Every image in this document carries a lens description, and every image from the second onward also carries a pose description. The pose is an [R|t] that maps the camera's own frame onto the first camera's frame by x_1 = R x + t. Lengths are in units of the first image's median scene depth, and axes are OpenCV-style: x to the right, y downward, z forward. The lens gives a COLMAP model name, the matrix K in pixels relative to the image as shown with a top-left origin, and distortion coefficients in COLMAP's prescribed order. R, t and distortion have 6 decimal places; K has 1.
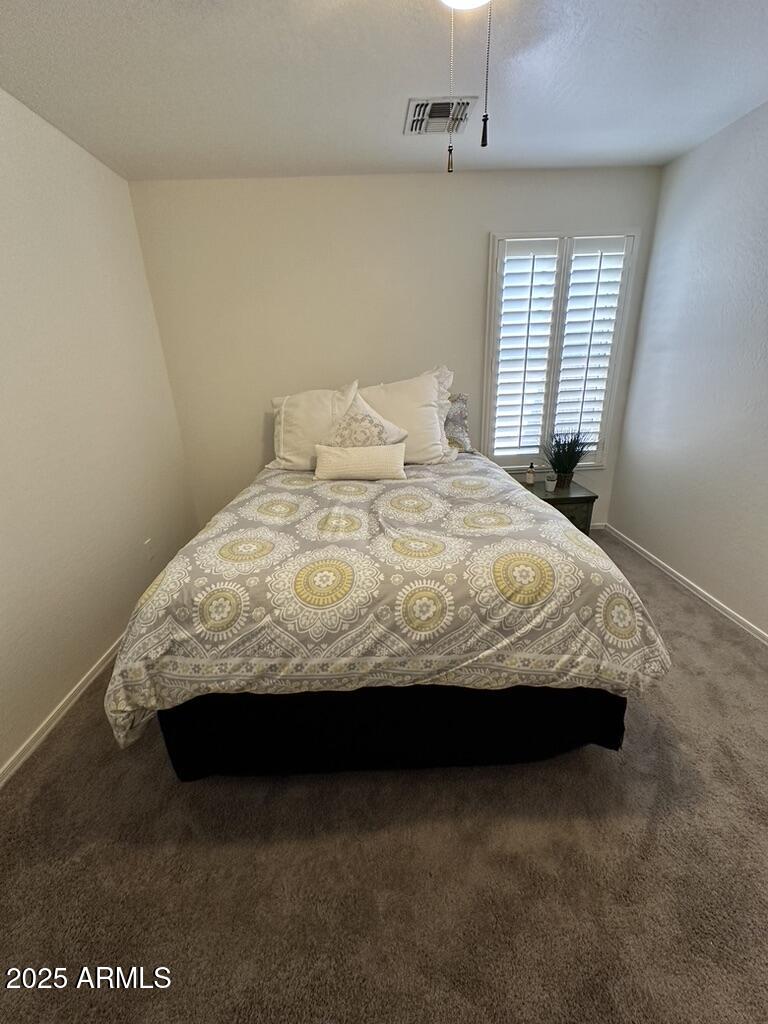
lens RADIAL K [[415.5, 0, 381.5], [0, 415.5, 510.4], [0, 0, 1]] dist [0.000945, 0.000488]
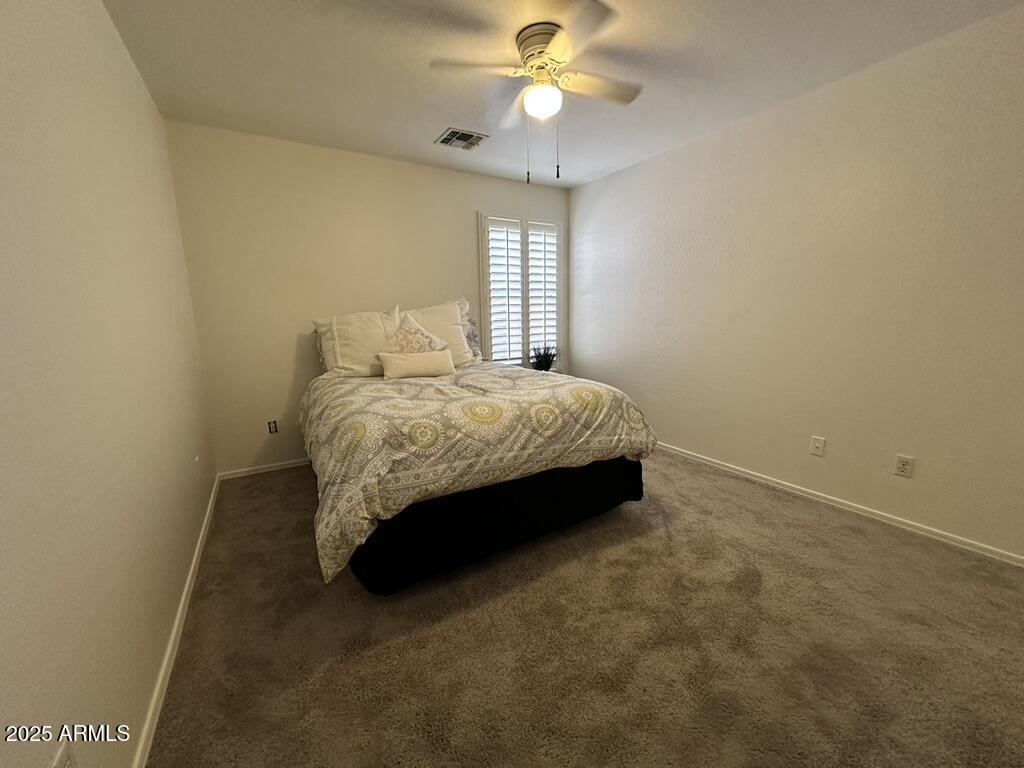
lens RADIAL K [[415.5, 0, 515.7], [0, 415.5, 381.5], [0, 0, 1]] dist [0.000945, 0.000488]
pose [[0.871422, -0.059995, 0.486852, -0.782226], [0.152853, 0.976288, -0.153286, 0.323278], [-0.466112, 0.207994, 0.859929, -0.381670]]
